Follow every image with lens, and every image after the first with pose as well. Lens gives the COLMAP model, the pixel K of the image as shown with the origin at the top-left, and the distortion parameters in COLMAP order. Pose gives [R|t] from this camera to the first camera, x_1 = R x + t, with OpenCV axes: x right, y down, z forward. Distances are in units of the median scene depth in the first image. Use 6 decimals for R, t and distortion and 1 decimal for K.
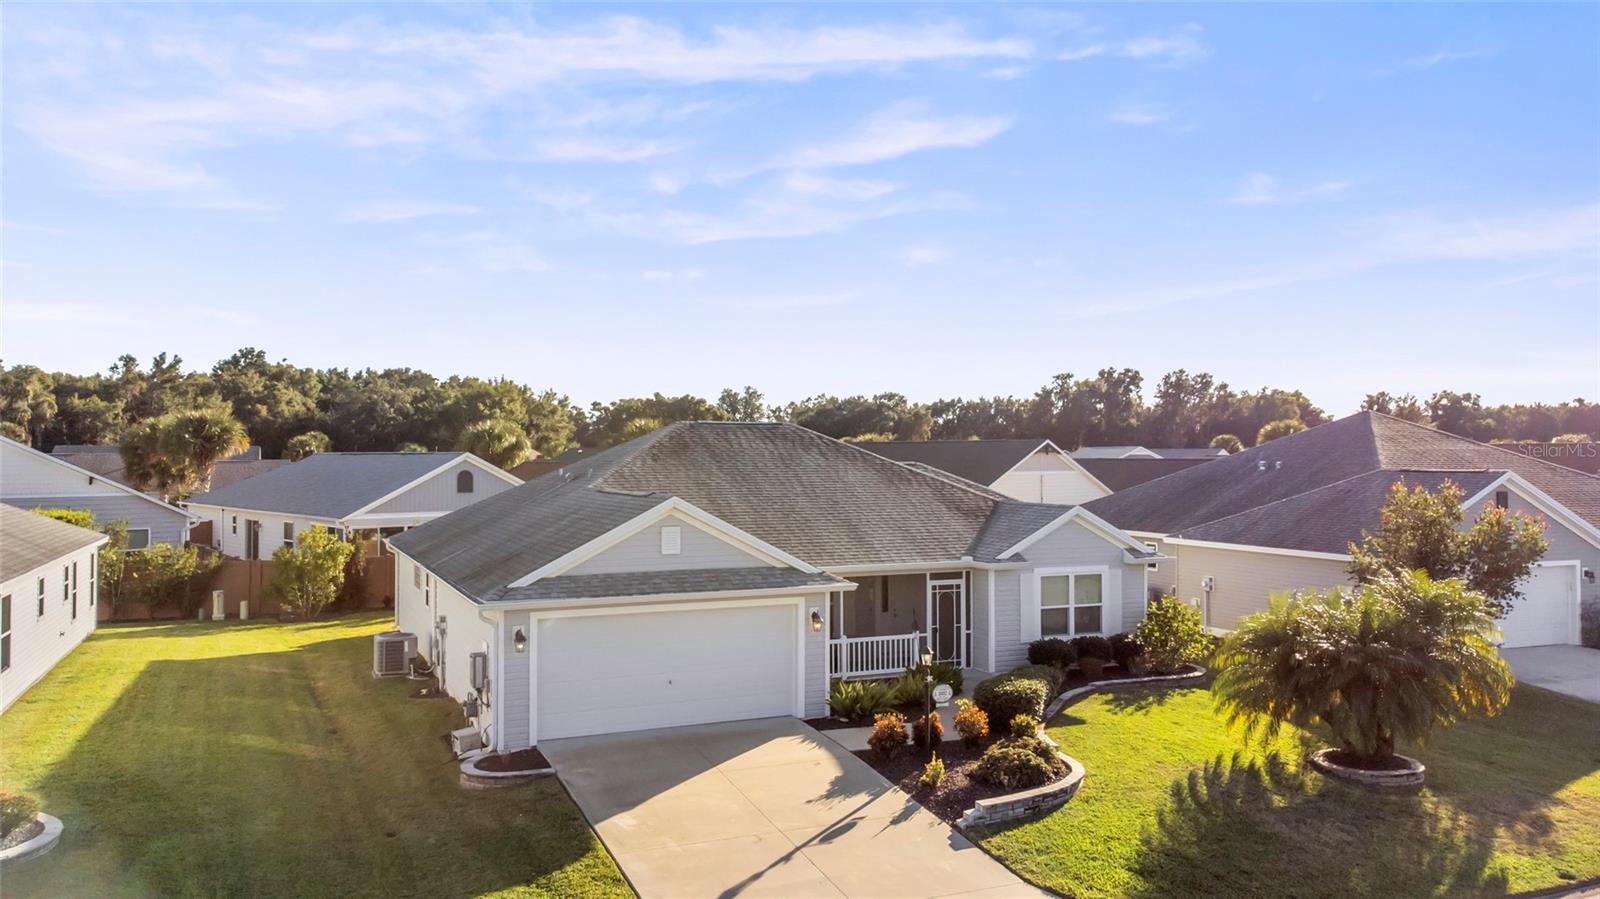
lens RADIAL K [[1181.8, 0, 800.0], [0, 1181.8, 449.5], [0, 0, 1]] dist [0.033835, 0.030568]
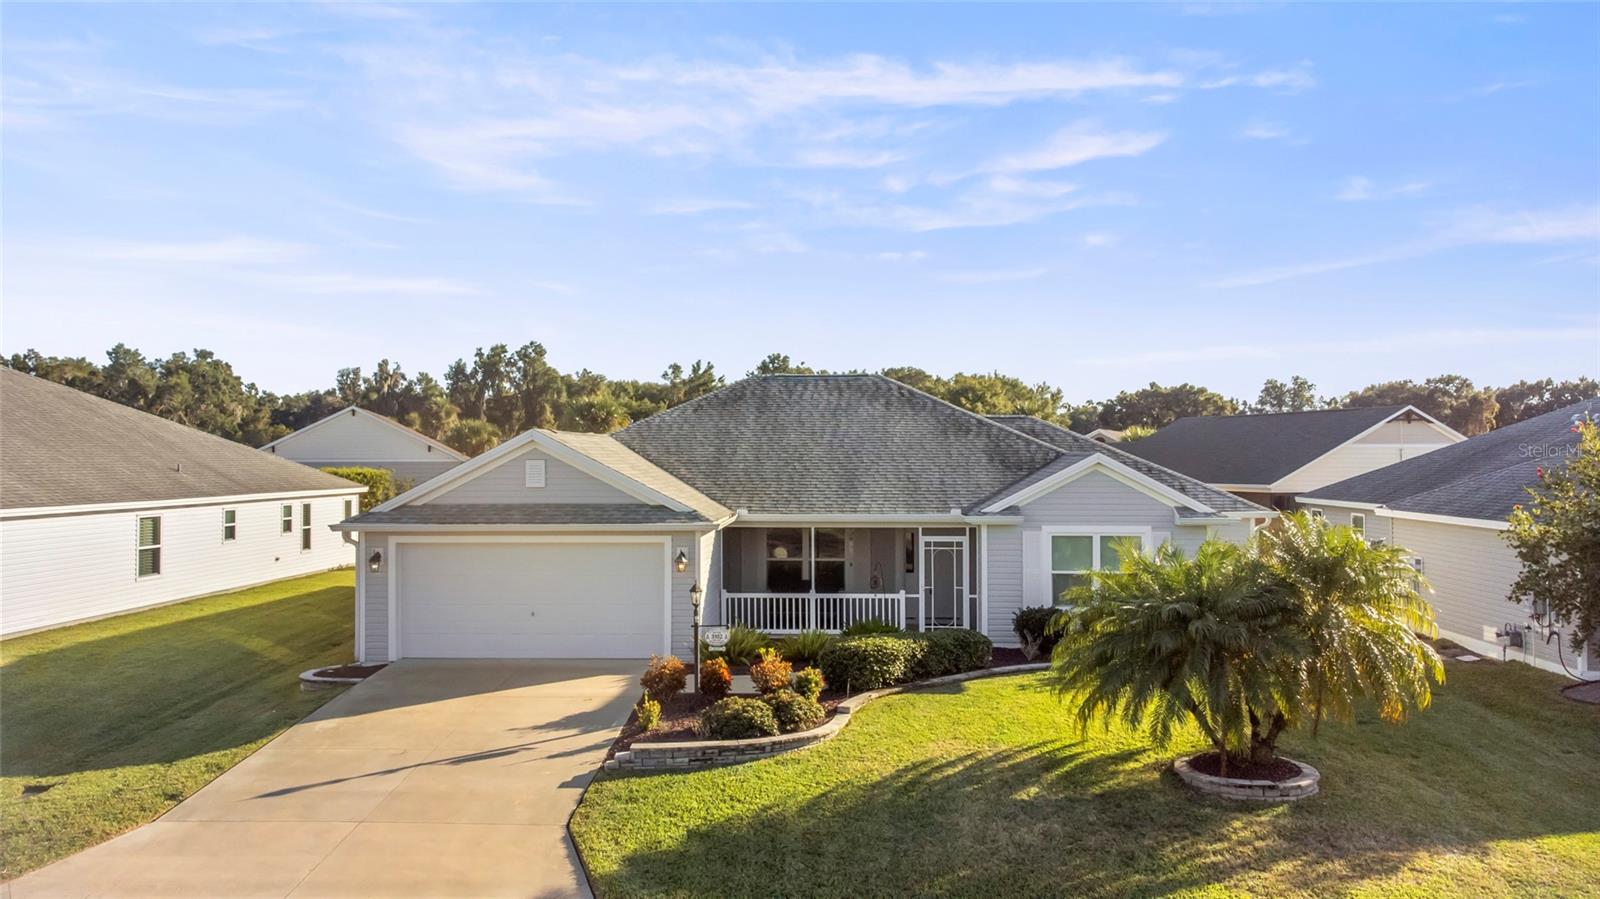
lens RADIAL K [[1184.3, 0, 800.0], [0, 1184.3, 449.5], [0, 0, 1]] dist [0.038873, 0.005291]
pose [[0.893079, -0.004069, -0.449882, 0.426917], [0.003745, 0.999992, -0.001610, 0.045801], [0.449885, -0.000247, 0.893086, 0.154560]]
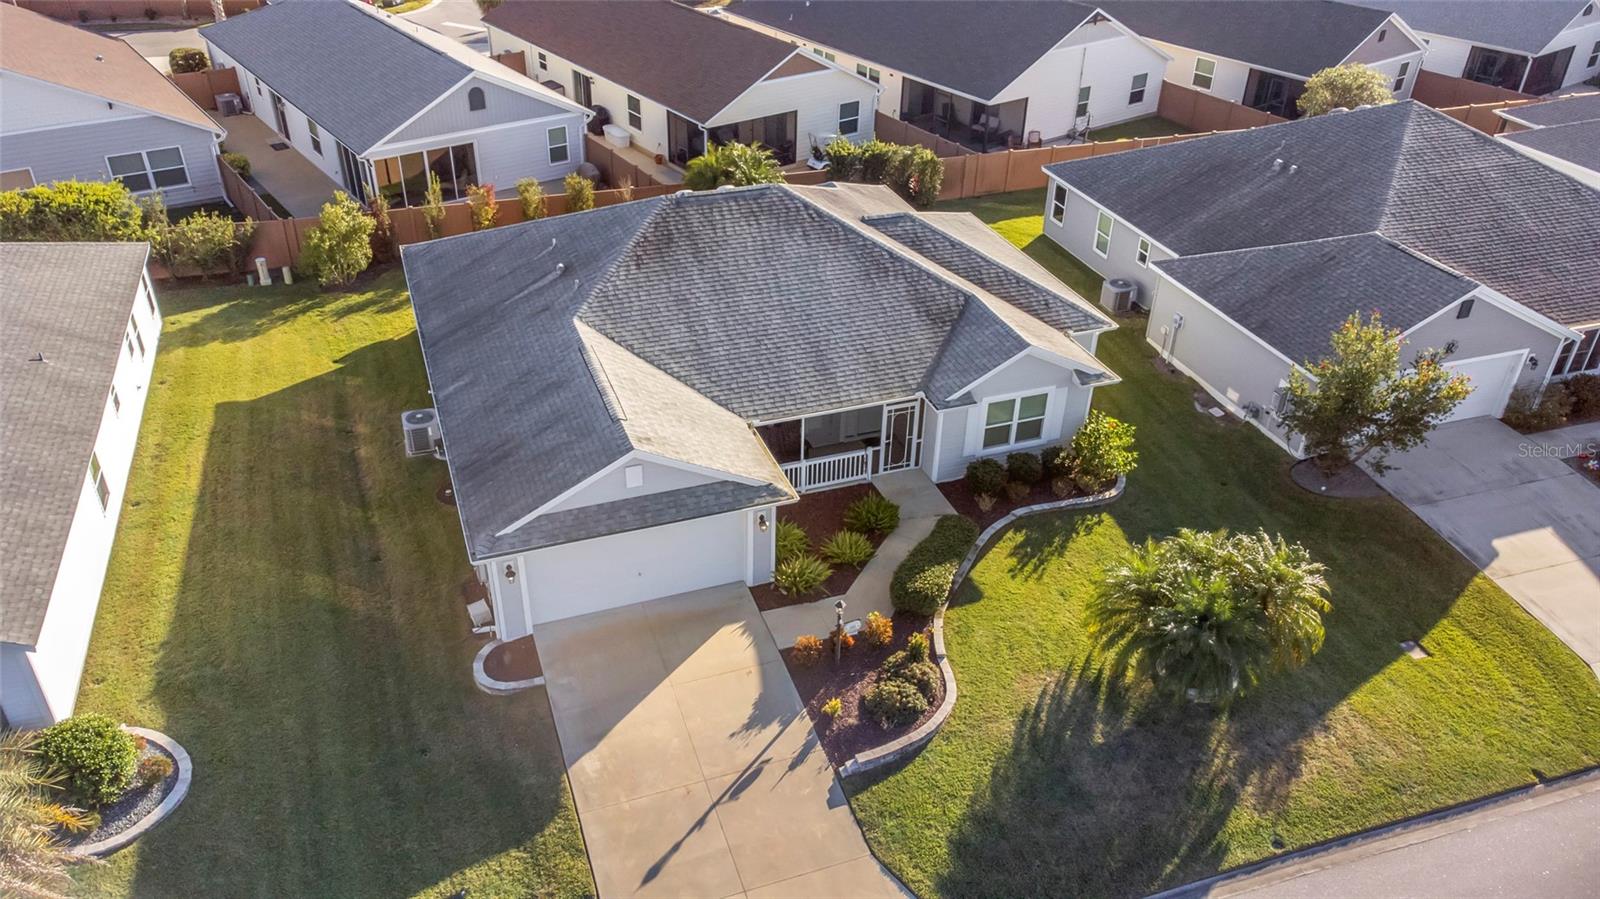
lens RADIAL K [[1181.8, 0, 800.0], [0, 1181.8, 449.5], [0, 0, 1]] dist [0.033835, 0.030568]
pose [[0.997427, 0.055986, -0.044788, 0.080316], [-0.022918, 0.840879, 0.540738, -0.447540], [0.067935, -0.538320, 0.839998, 0.042570]]
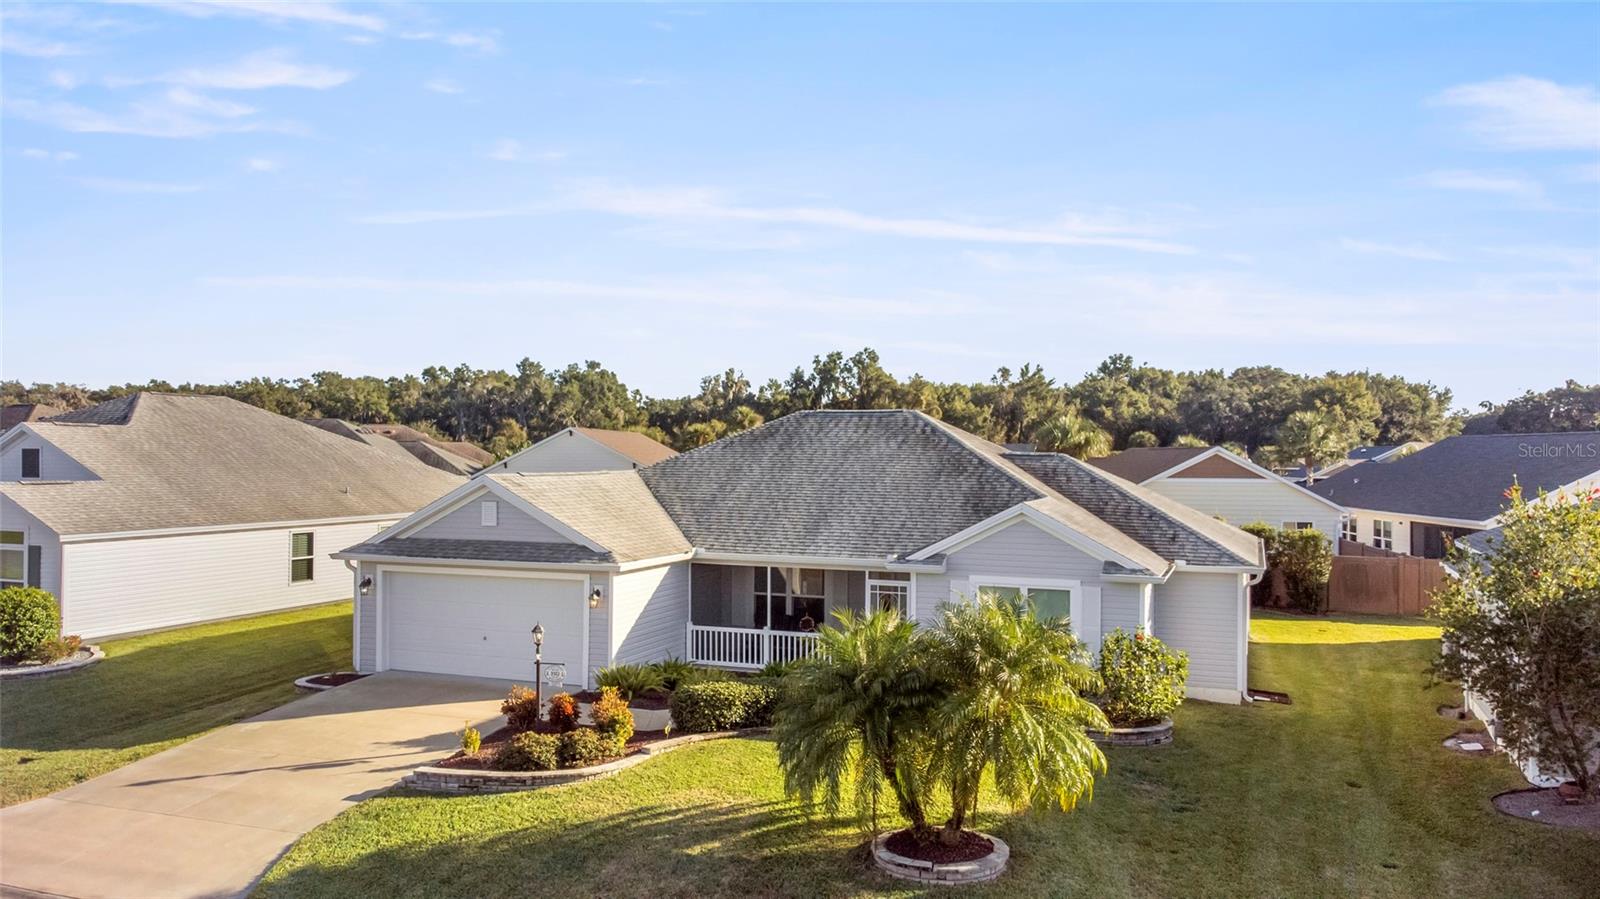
lens RADIAL K [[1181.8, 0, 800.0], [0, 1181.8, 449.5], [0, 0, 1]] dist [0.033835, 0.030568]
pose [[0.705917, 0.002818, -0.708289, 0.709426], [-0.003840, 0.999993, 0.000152, 0.010717], [0.708284, 0.002613, 0.705922, 0.316609]]
